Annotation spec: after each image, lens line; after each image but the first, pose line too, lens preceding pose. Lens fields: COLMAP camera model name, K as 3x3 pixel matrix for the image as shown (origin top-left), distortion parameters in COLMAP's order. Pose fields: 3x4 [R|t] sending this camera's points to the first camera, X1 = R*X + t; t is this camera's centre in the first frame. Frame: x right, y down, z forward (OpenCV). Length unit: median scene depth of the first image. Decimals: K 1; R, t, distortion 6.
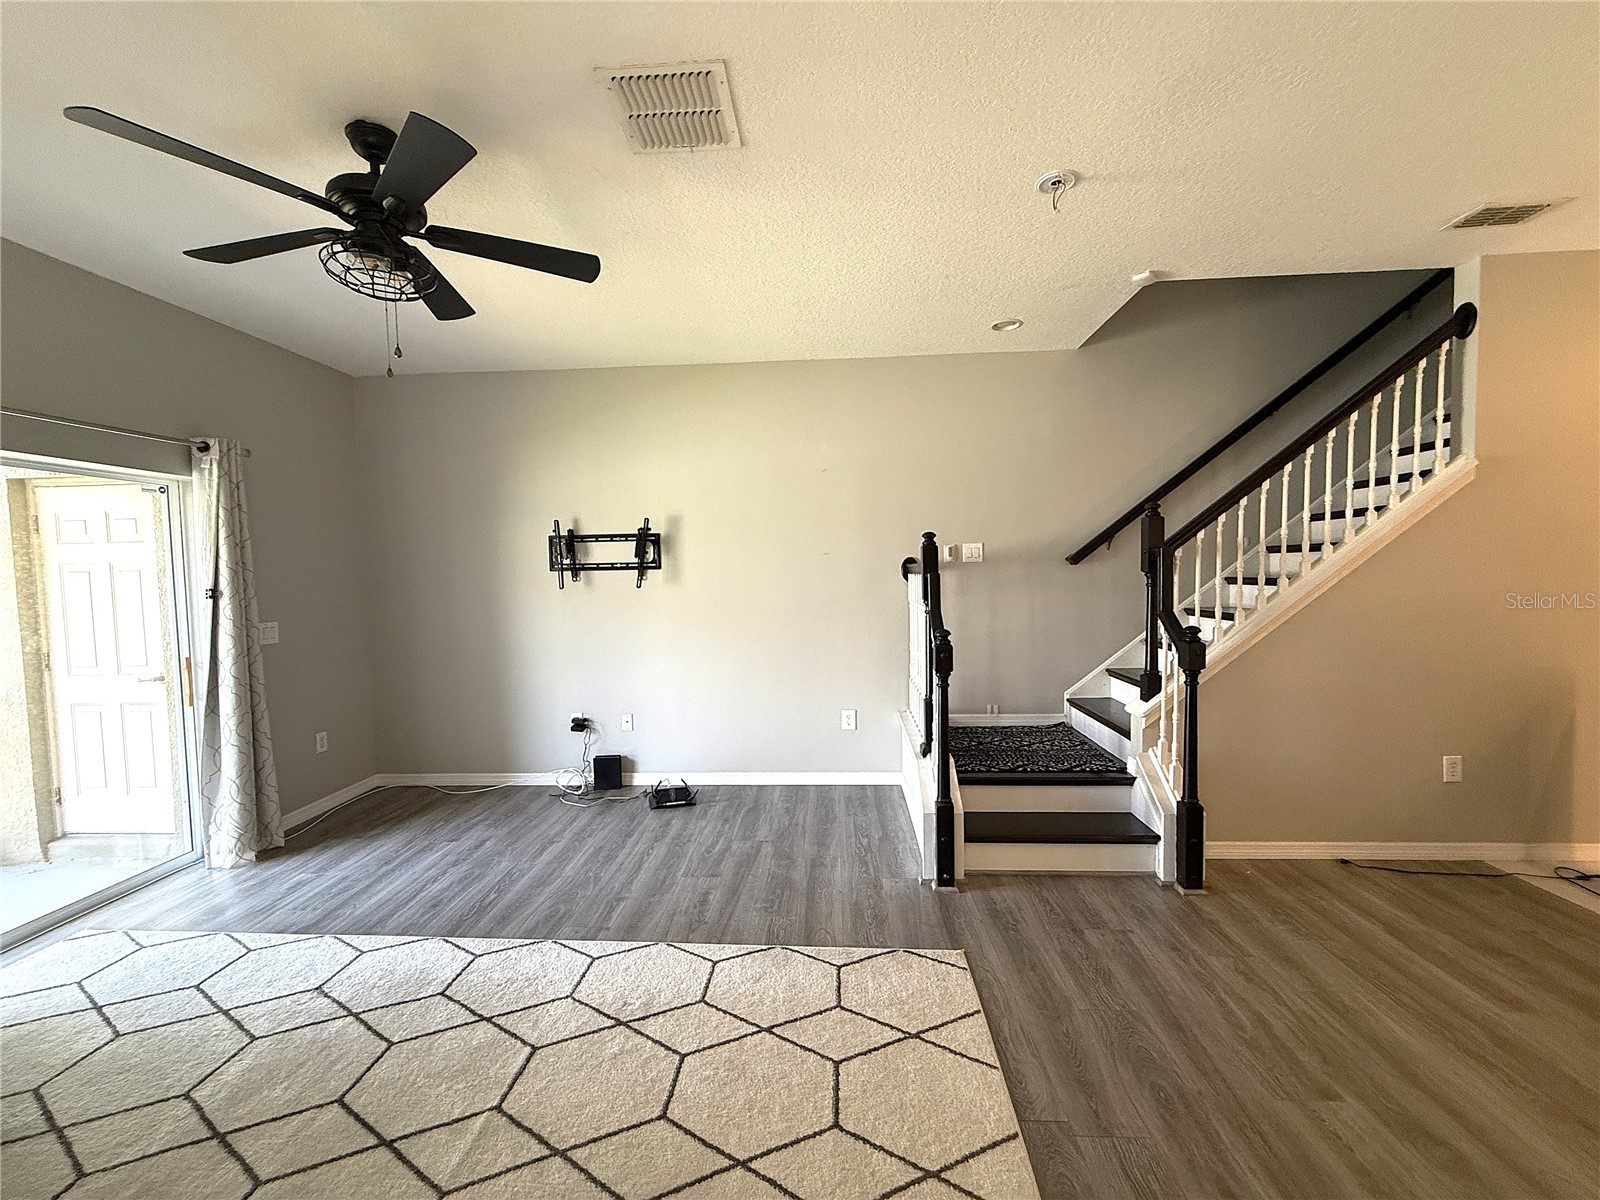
lens RADIAL K [[638.9, 0, 798.7], [0, 638.9, 605.4], [0, 0, 1]] dist [-0.001592, -0.000160]
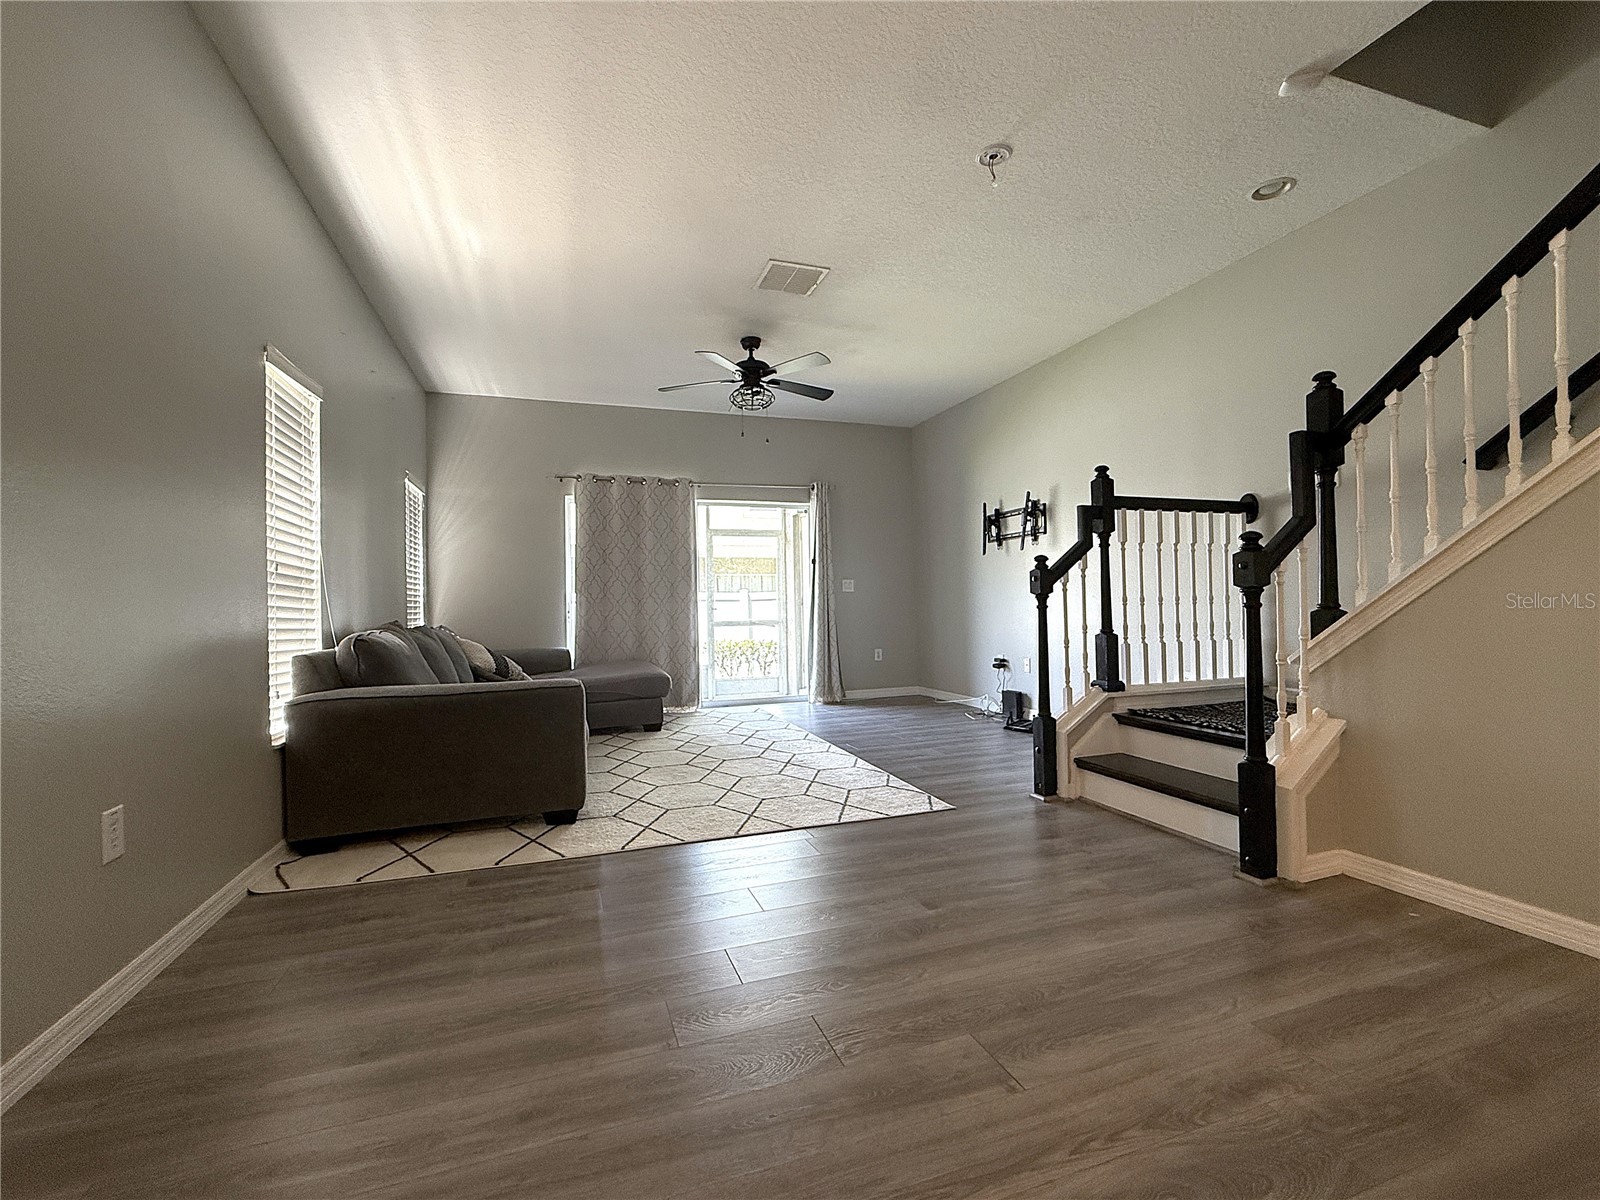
lens RADIAL K [[697.5, 0, 800.0], [0, 697.5, 600.0], [0, 0, 1]] dist [-0.000547, -0.000048]
pose [[0.382678, 0.001451, -0.923880, 0.906978], [-0.038133, 0.999171, -0.014226, 0.113493], [0.923094, 0.040674, 0.382417, 0.130237]]
